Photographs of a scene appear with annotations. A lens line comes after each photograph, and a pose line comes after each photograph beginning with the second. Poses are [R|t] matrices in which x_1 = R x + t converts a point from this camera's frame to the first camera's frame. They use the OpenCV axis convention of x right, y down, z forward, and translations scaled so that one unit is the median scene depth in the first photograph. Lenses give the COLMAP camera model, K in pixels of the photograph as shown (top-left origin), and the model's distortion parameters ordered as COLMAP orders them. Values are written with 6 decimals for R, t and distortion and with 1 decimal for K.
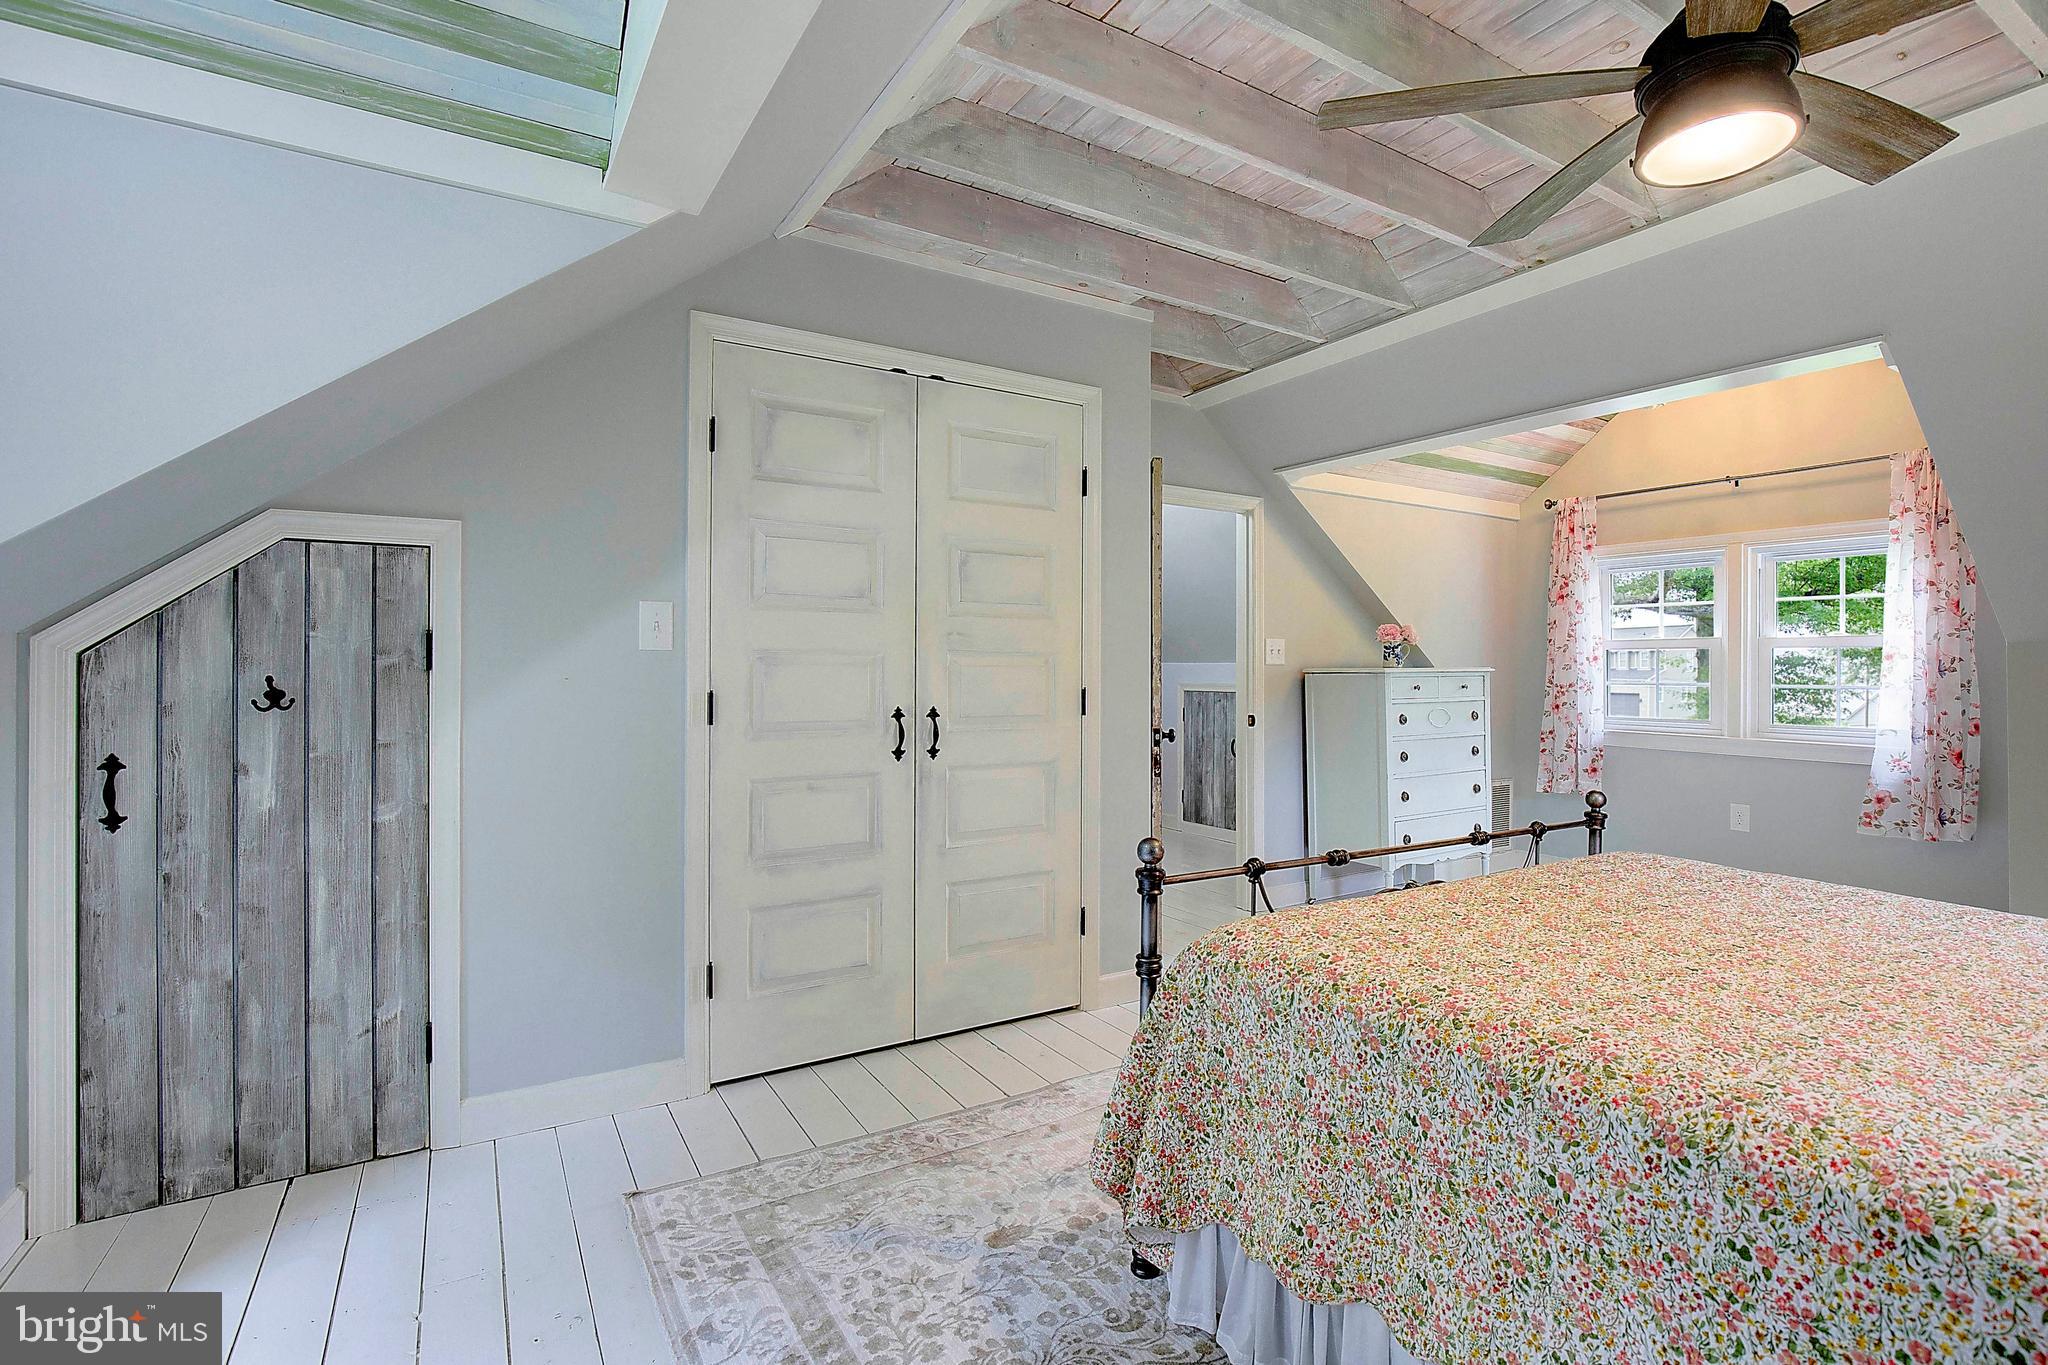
lens RADIAL K [[960.7, 0, 1045.4], [0, 960.7, 671.8], [0, 0, 1]] dist [-0.020304, 0.000044]
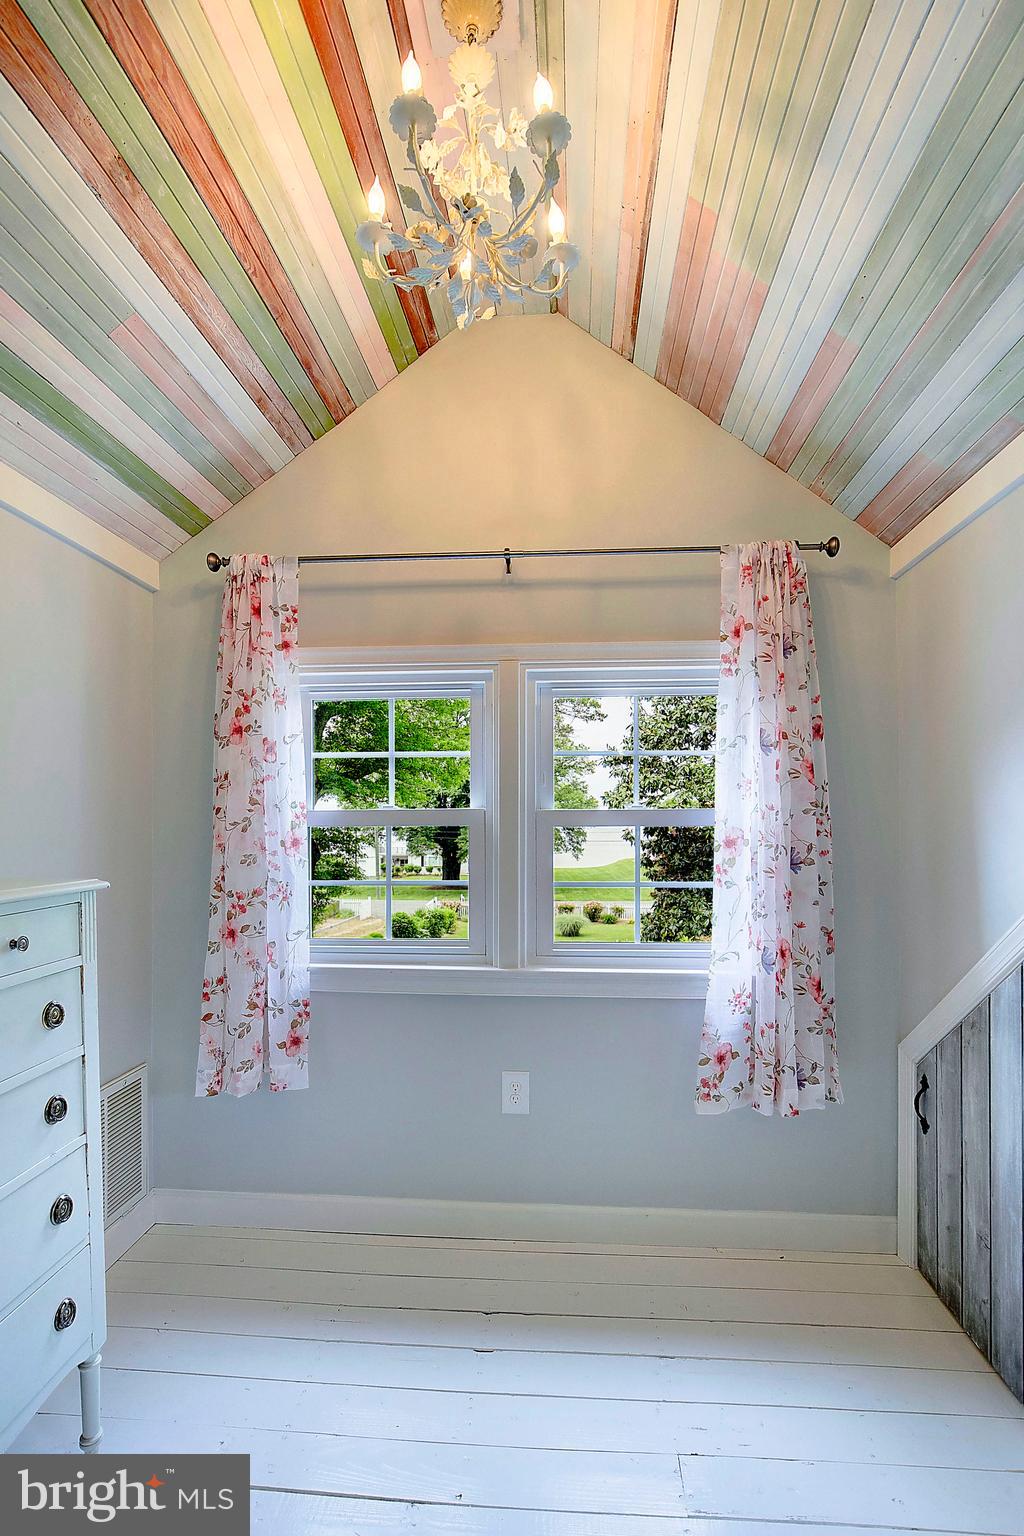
lens RADIAL K [[720.5, 0, 523.2], [0, 720.5, 813.7], [0, 0, 1]] dist [-0.020304, 0.000044]
pose [[0.577407, 0.006930, 0.816427, 0.477403], [0.009370, 0.999842, -0.015113, -0.036902], [-0.816403, 0.016376, 0.577251, 1.004468]]
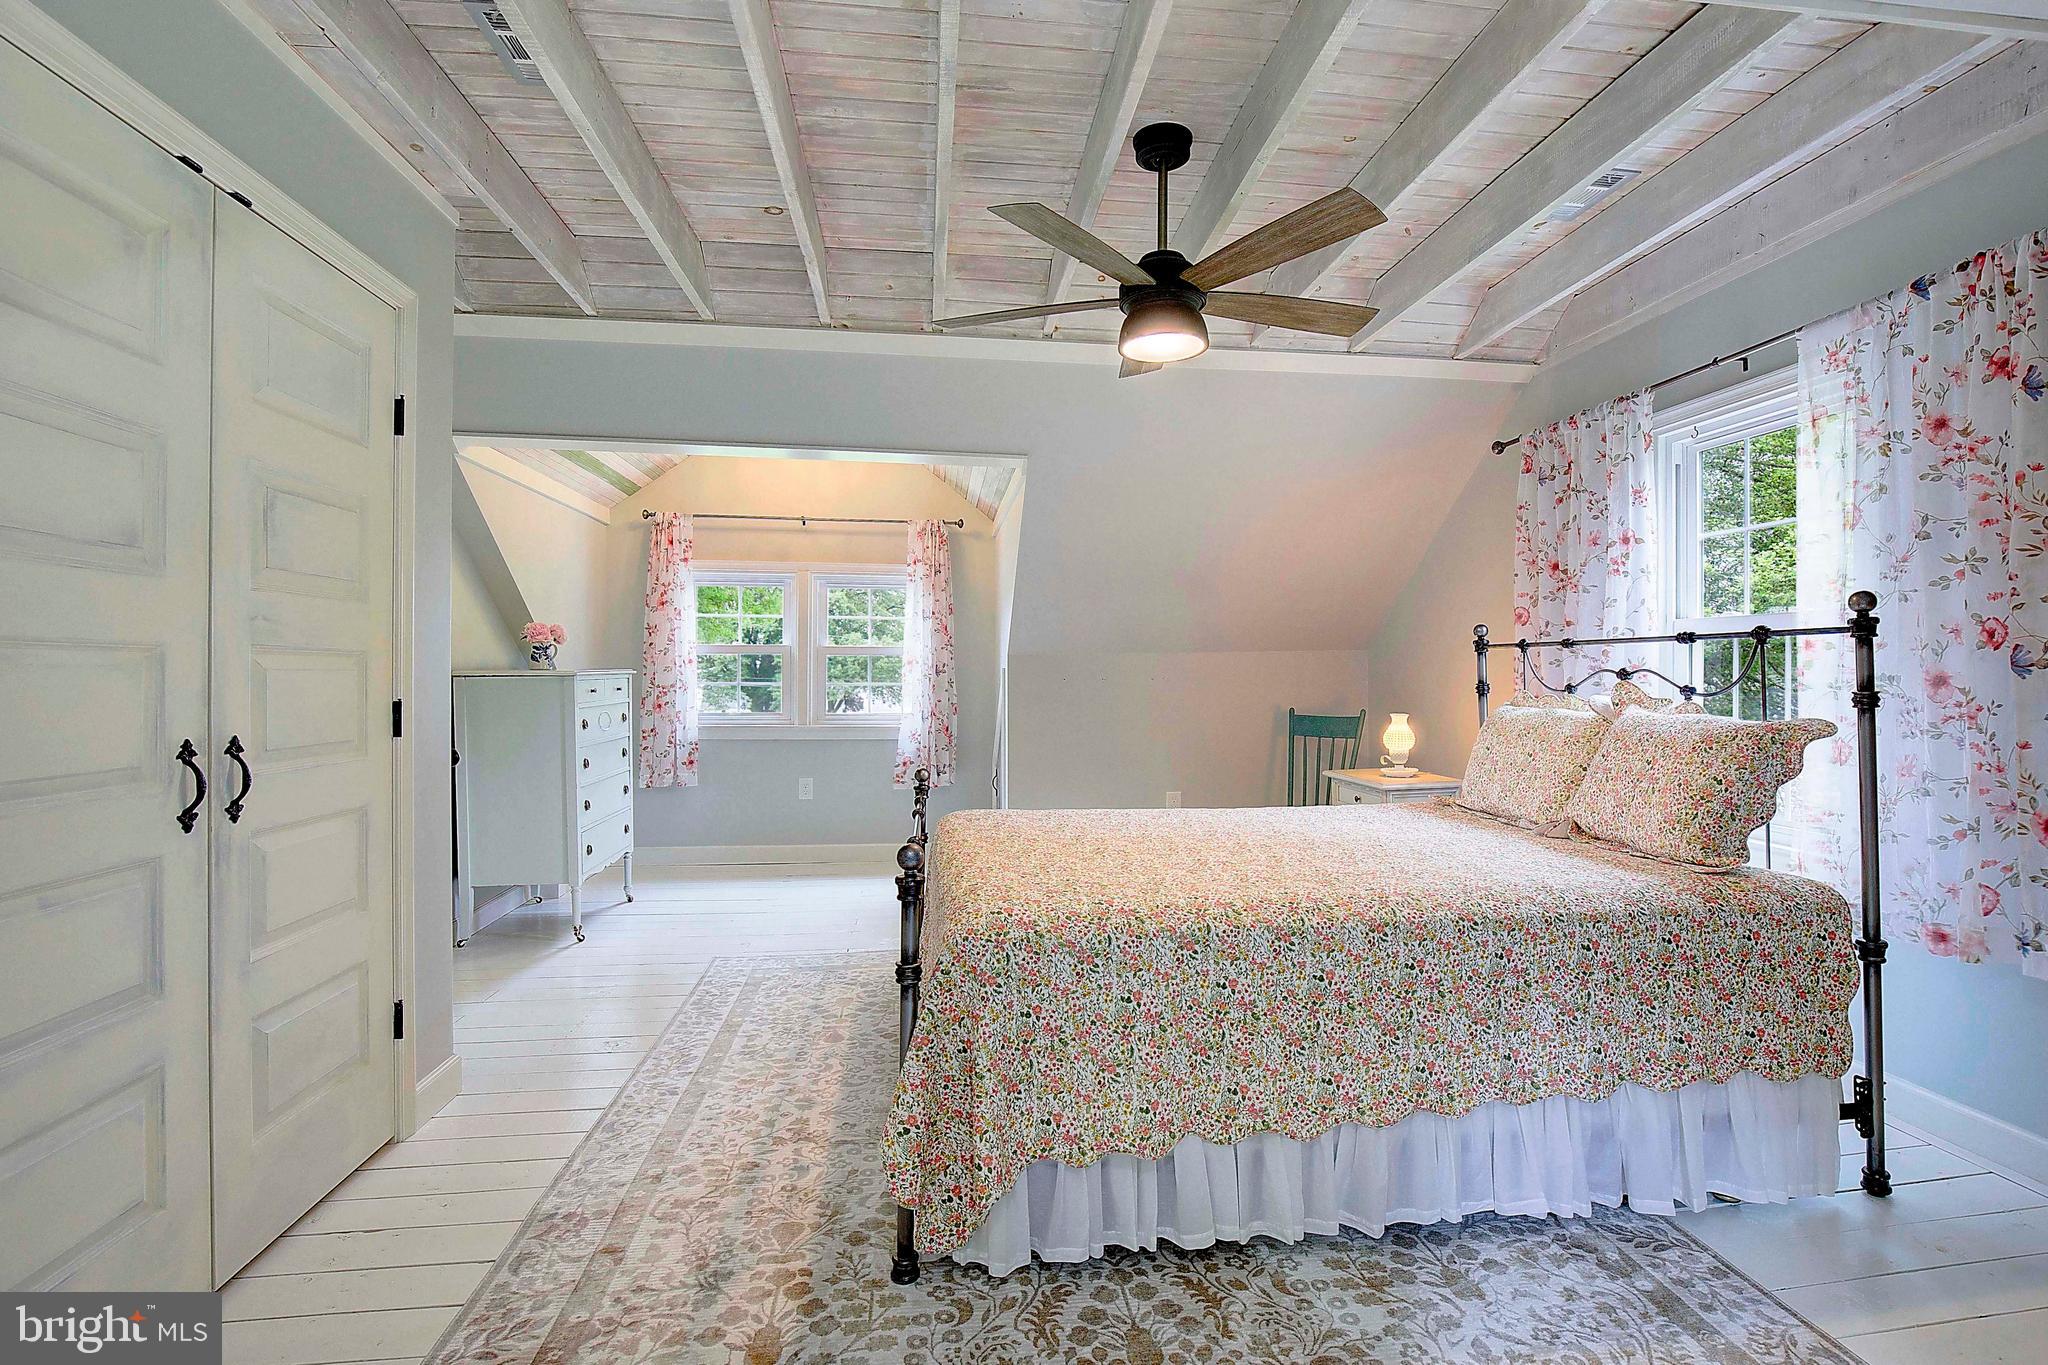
lens RADIAL K [[960.7, 0, 1058.2], [0, 960.7, 681.4], [0, 0, 1]] dist [-0.020304, 0.000044]
pose [[0.404111, -0.010377, 0.914651, -0.416931], [-0.000009, 0.999936, 0.011348, -0.004969], [-0.914710, -0.004594, 0.404085, 0.253494]]
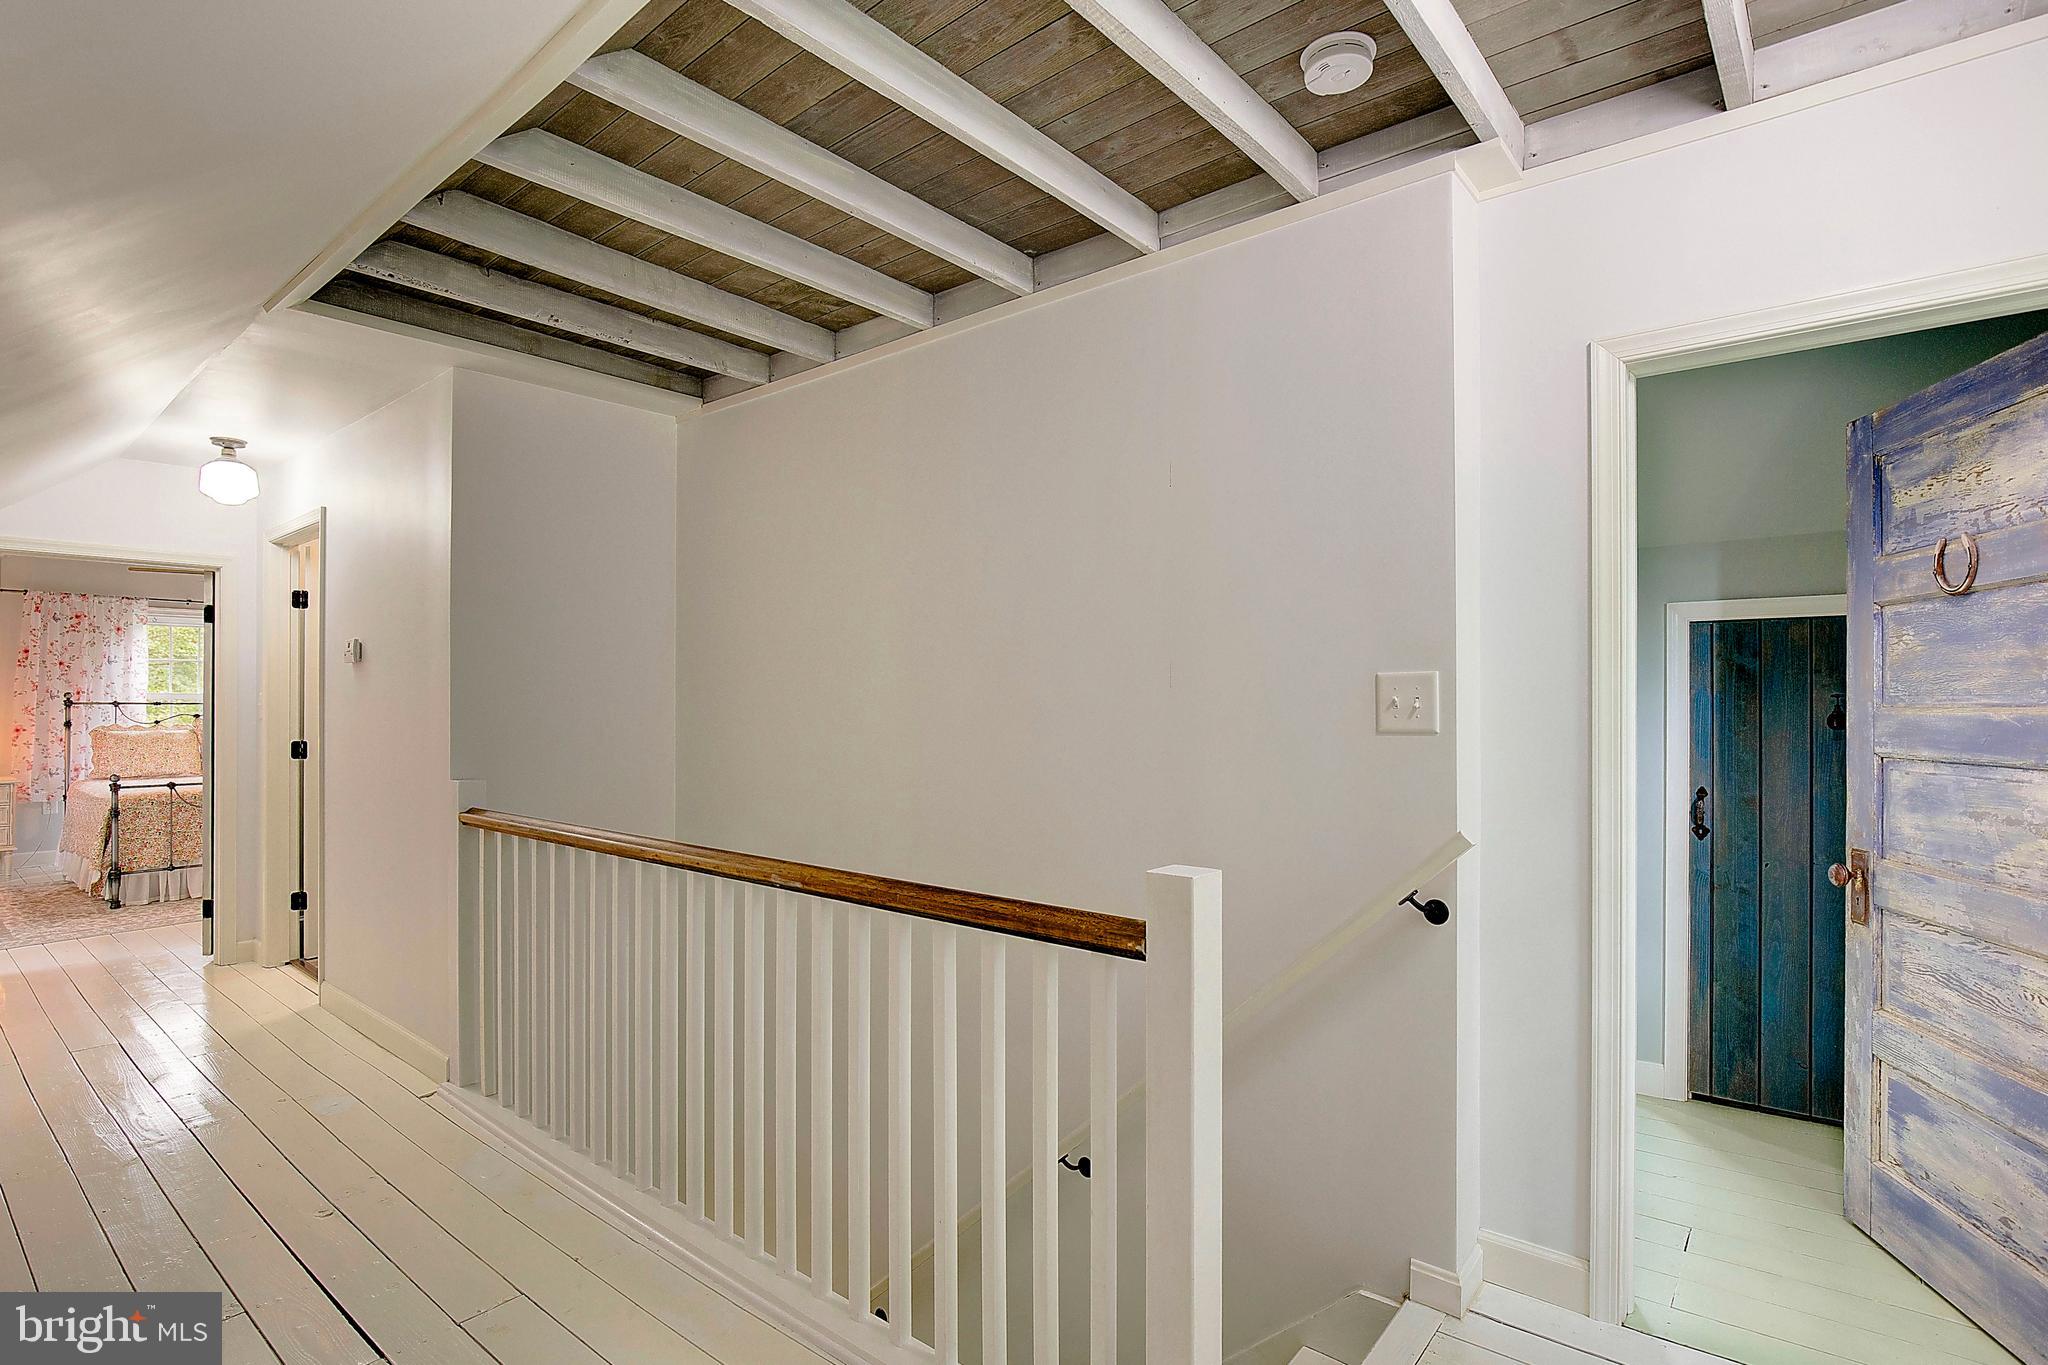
lens RADIAL K [[960.7, 0, 1031.6], [0, 960.7, 681.7], [0, 0, 1]] dist [-0.020304, 0.000044]
pose [[-0.934836, -0.006223, -0.355024, -0.519564], [-0.001503, 0.999907, -0.013569, -0.056995], [0.355076, -0.012151, -0.934759, 3.093513]]
